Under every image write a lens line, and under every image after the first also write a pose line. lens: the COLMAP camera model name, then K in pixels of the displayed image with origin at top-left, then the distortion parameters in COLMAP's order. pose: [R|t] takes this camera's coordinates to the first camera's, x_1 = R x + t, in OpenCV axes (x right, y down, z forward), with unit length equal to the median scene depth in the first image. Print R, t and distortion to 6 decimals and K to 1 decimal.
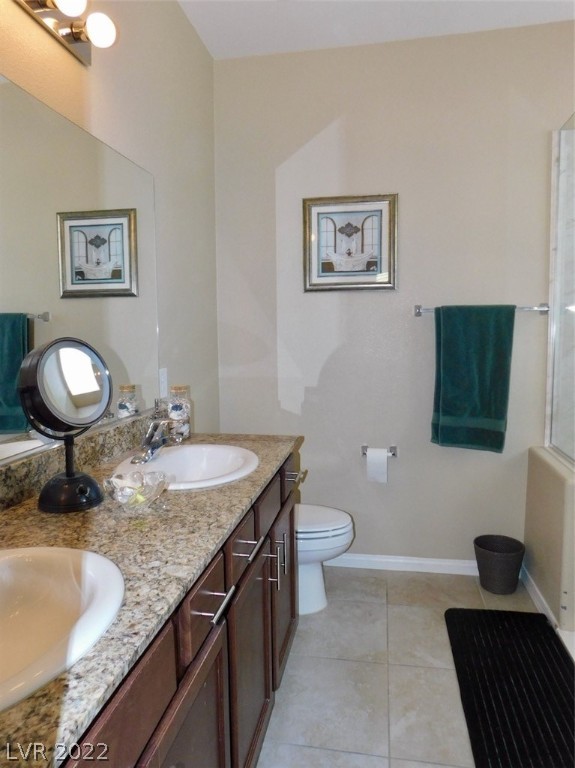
lens RADIAL K [[522.1, 0, 287.5], [0, 522.1, 384.0], [0, 0, 1]] dist [-0.075499, 0.054540]
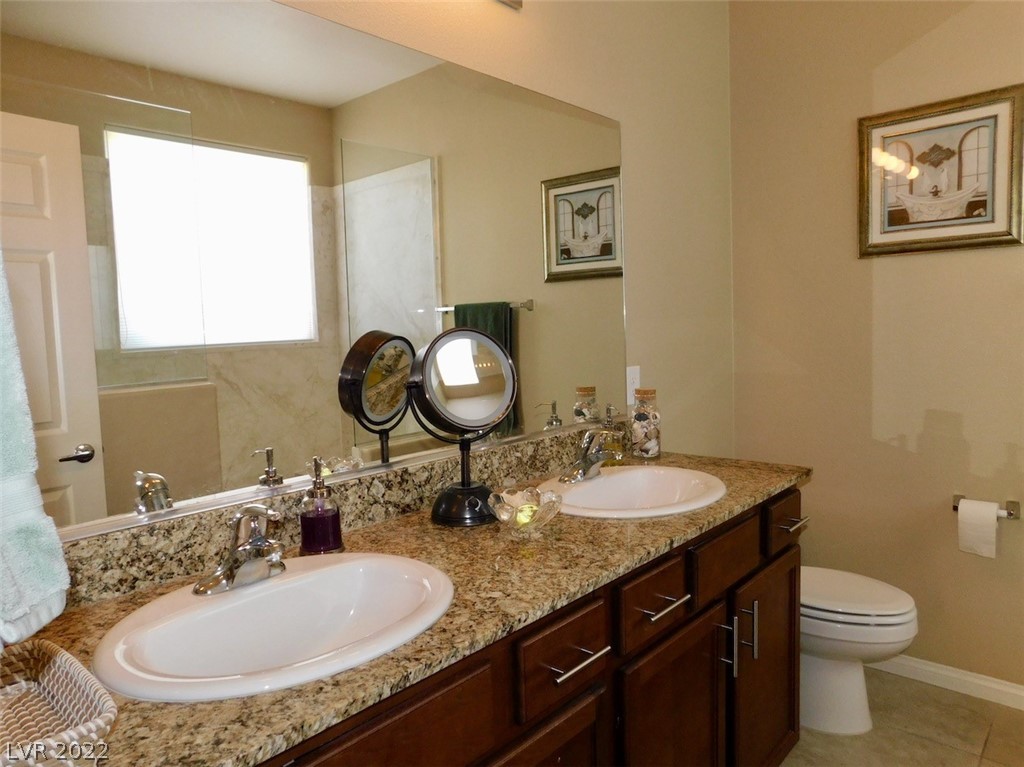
lens RADIAL K [[691.8, 0, 514.3], [0, 691.8, 384.2], [0, 0, 1]] dist [-0.078356, 0.057042]
pose [[0.856125, 0.023875, -0.516217, 0.110800], [-0.029447, 0.999563, -0.002606, 0.003476], [0.515929, 0.017432, 0.856454, 0.018600]]
